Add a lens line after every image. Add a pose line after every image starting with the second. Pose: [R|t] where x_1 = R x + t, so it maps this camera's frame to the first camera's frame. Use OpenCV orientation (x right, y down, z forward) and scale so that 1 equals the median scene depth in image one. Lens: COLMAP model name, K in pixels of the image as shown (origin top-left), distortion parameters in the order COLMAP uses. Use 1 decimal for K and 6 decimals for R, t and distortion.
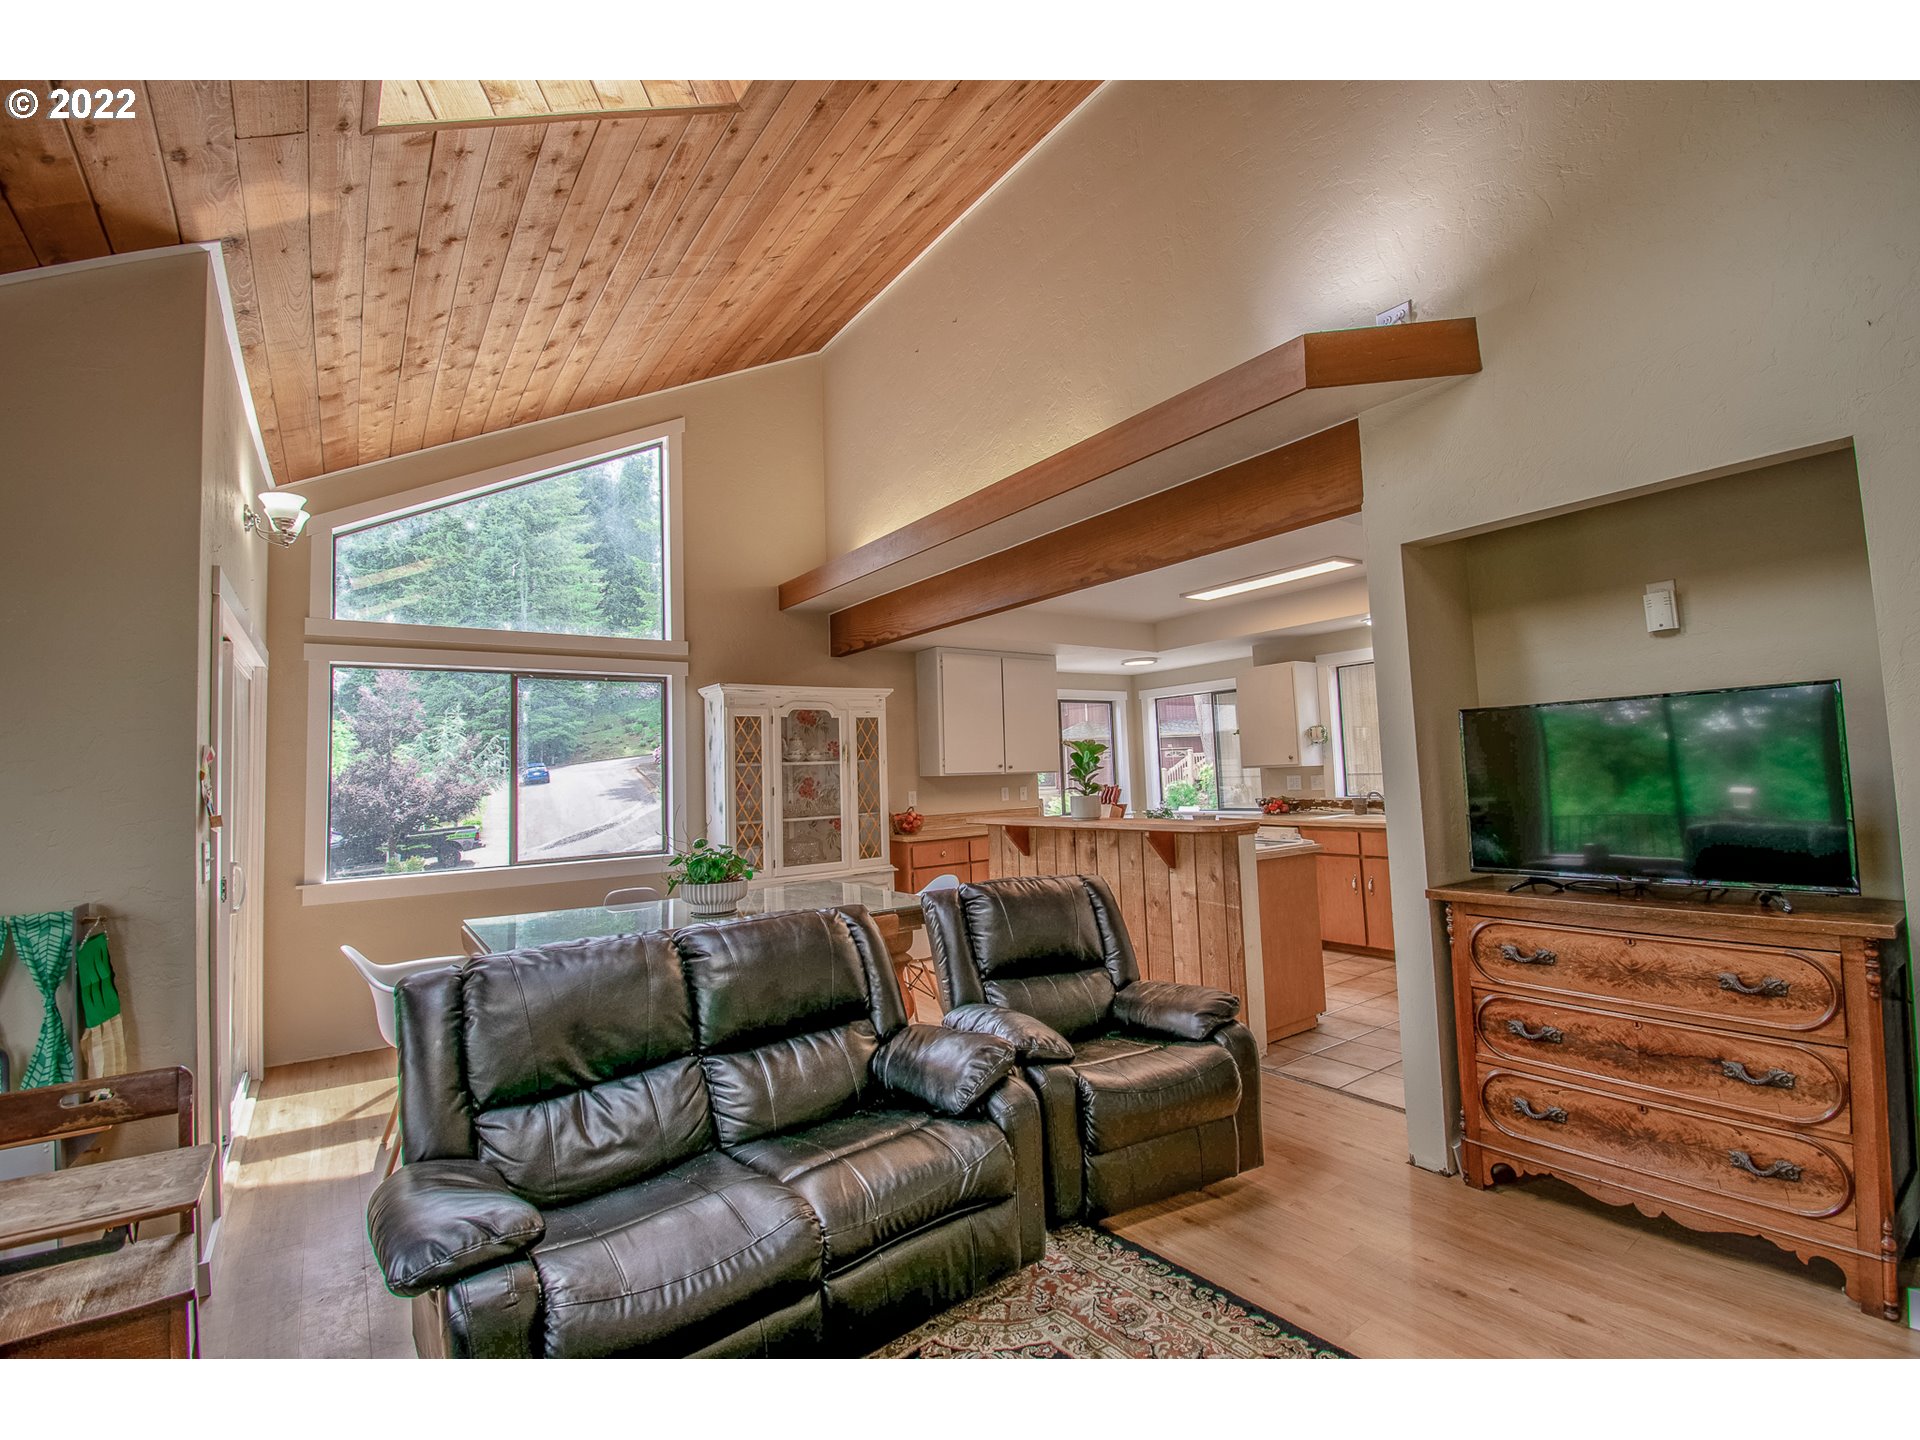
lens RADIAL K [[848.9, 0, 972.0], [0, 848.9, 711.1], [0, 0, 1]] dist [0.013913, -0.021835]
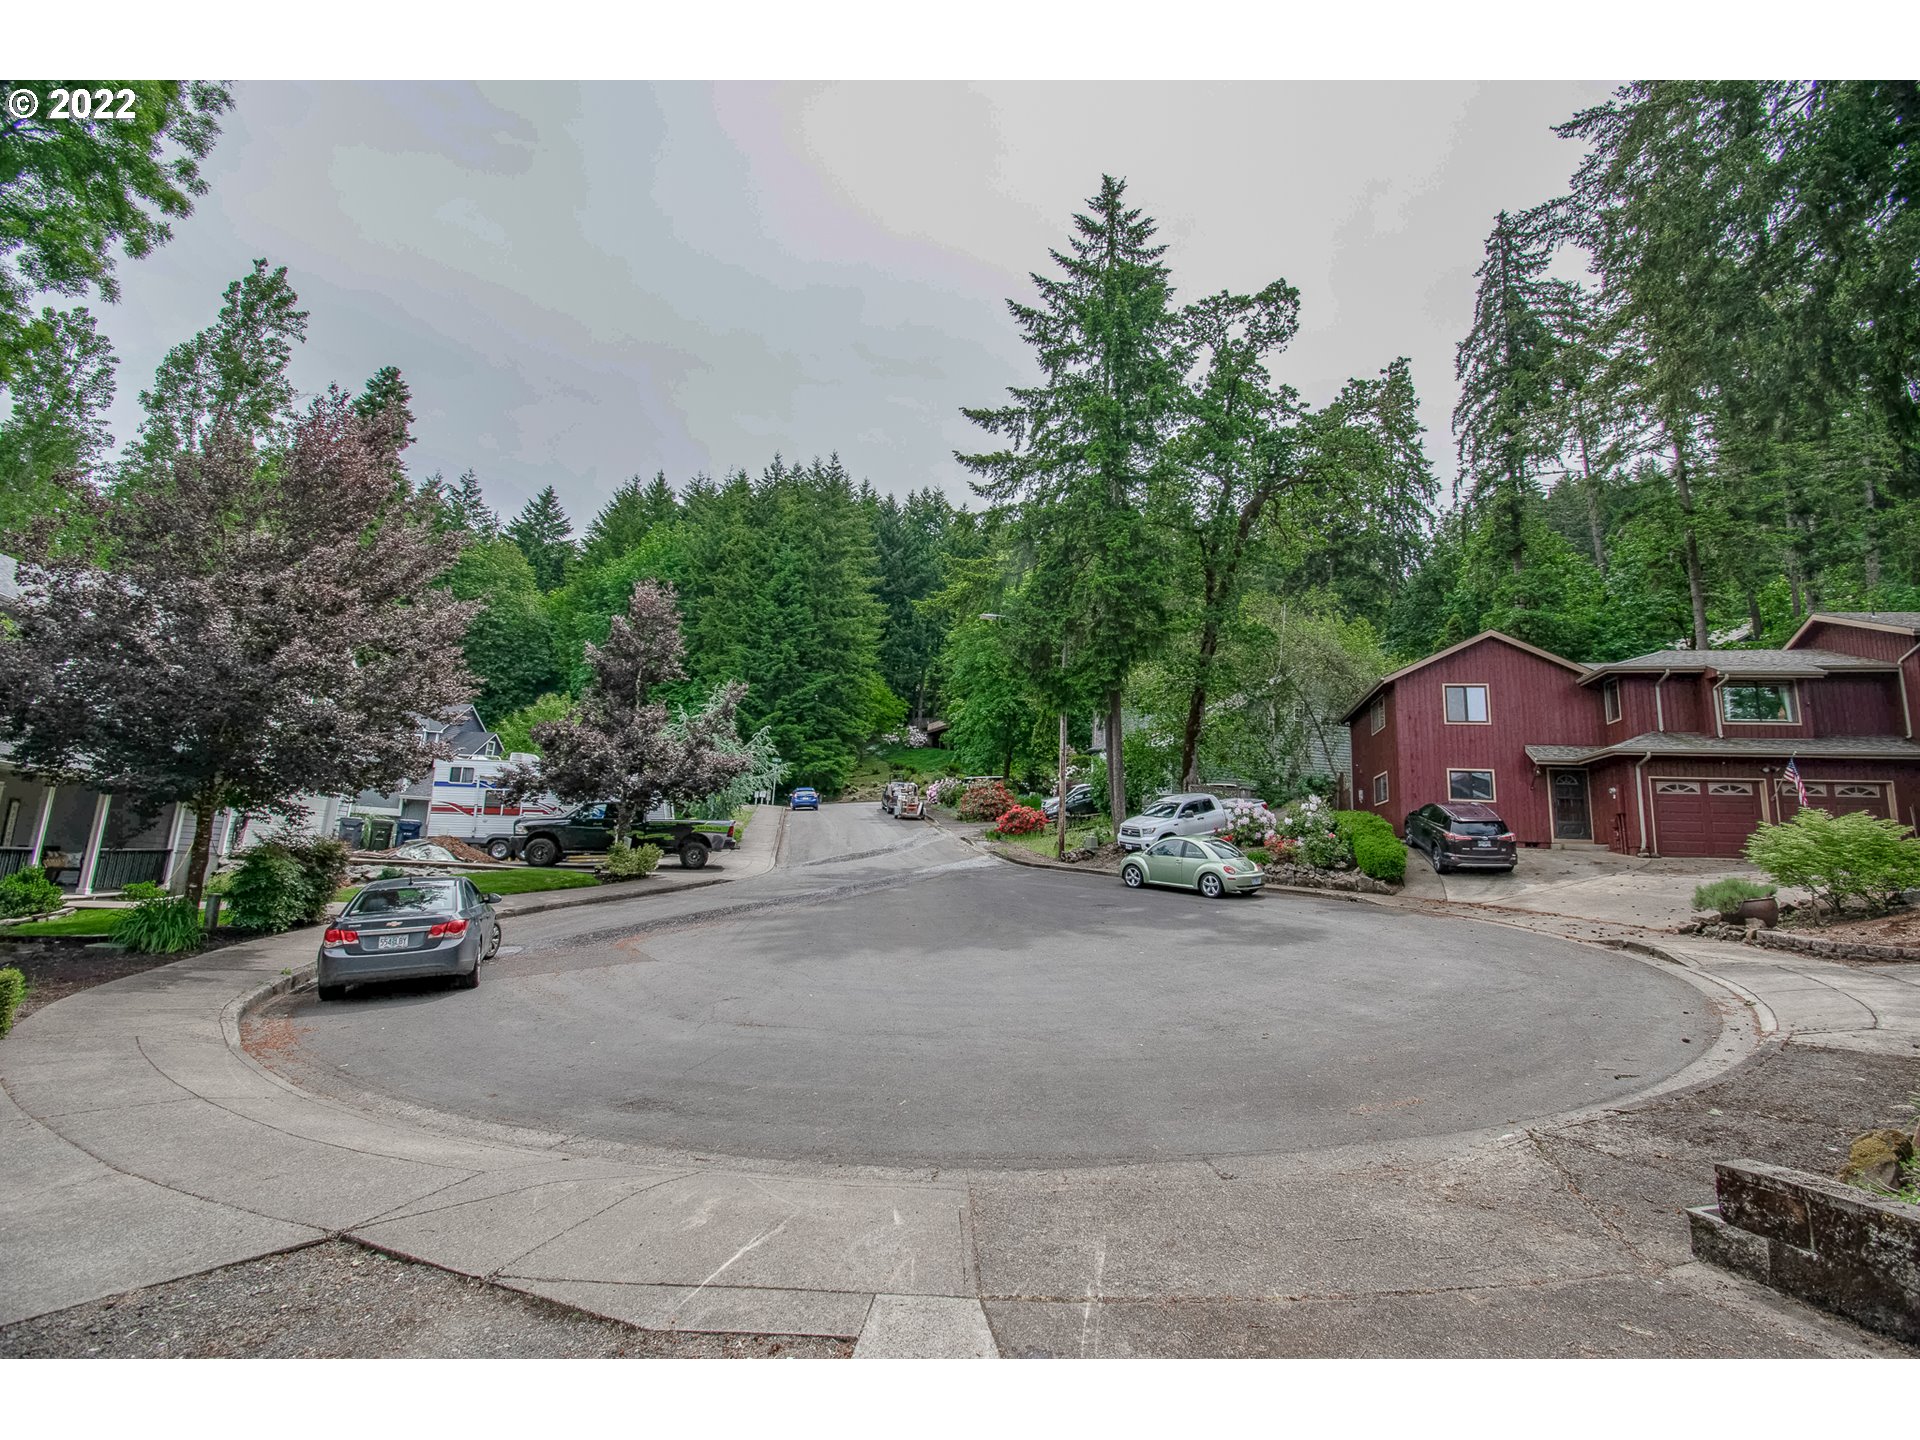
lens RADIAL K [[851.9, 0, 968.0], [0, 851.9, 708.8], [0, 0, 1]] dist [0.014008, -0.022379]
pose [[0.957469, 0.037486, -0.286092, -1.152001], [-0.069013, 0.992498, -0.100923, 0.655689], [0.280162, 0.116375, 0.952872, 2.215391]]
